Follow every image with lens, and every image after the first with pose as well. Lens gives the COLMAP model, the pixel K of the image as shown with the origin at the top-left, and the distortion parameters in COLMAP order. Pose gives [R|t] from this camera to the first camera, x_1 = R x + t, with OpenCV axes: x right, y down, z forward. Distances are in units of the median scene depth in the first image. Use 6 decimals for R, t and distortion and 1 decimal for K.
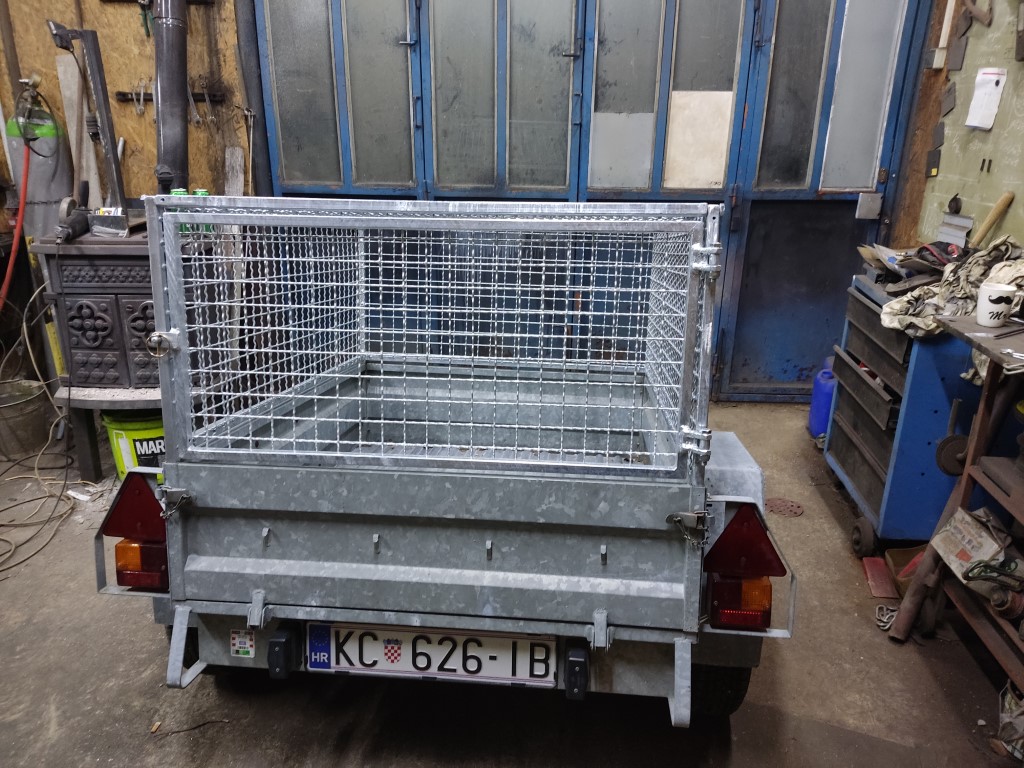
lens RADIAL K [[764.6, 0, 500.6], [0, 764.6, 387.8], [0, 0, 1]] dist [0.065907, -0.066056]
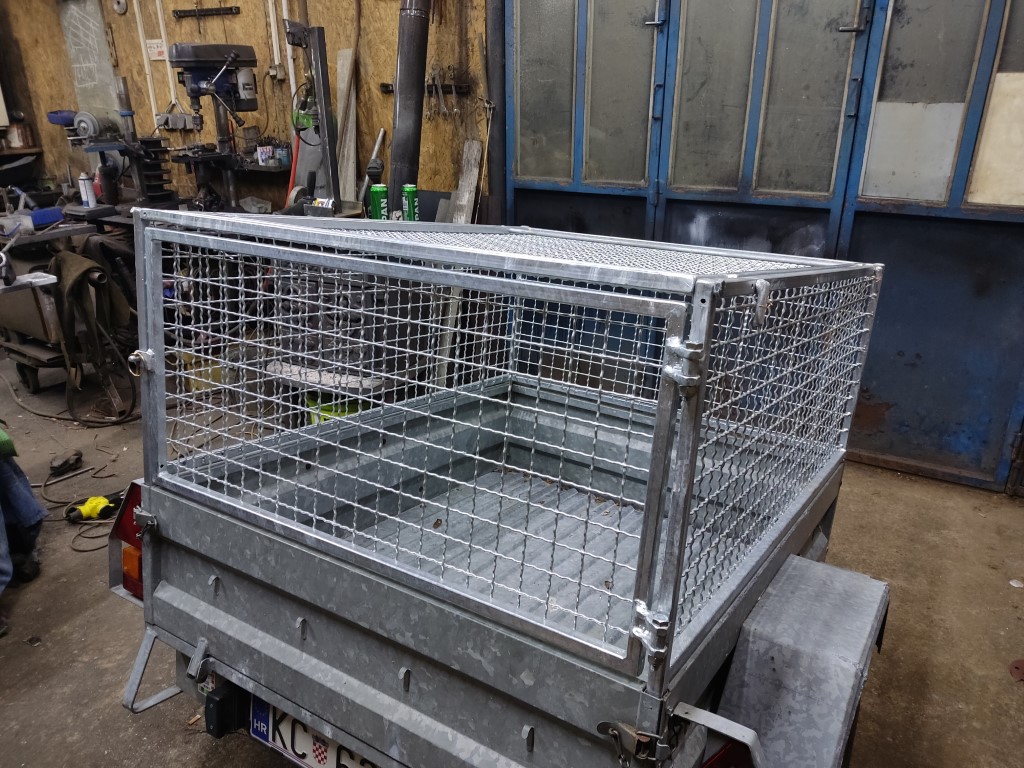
lens RADIAL K [[764.6, 0, 472.1], [0, 764.6, 394.7], [0, 0, 1]] dist [0.065907, -0.066056]
pose [[0.898300, 0.156170, -0.410693, 0.124336], [-0.145000, 0.987705, 0.058429, -0.050943], [0.414769, 0.007064, 0.909900, 0.116219]]
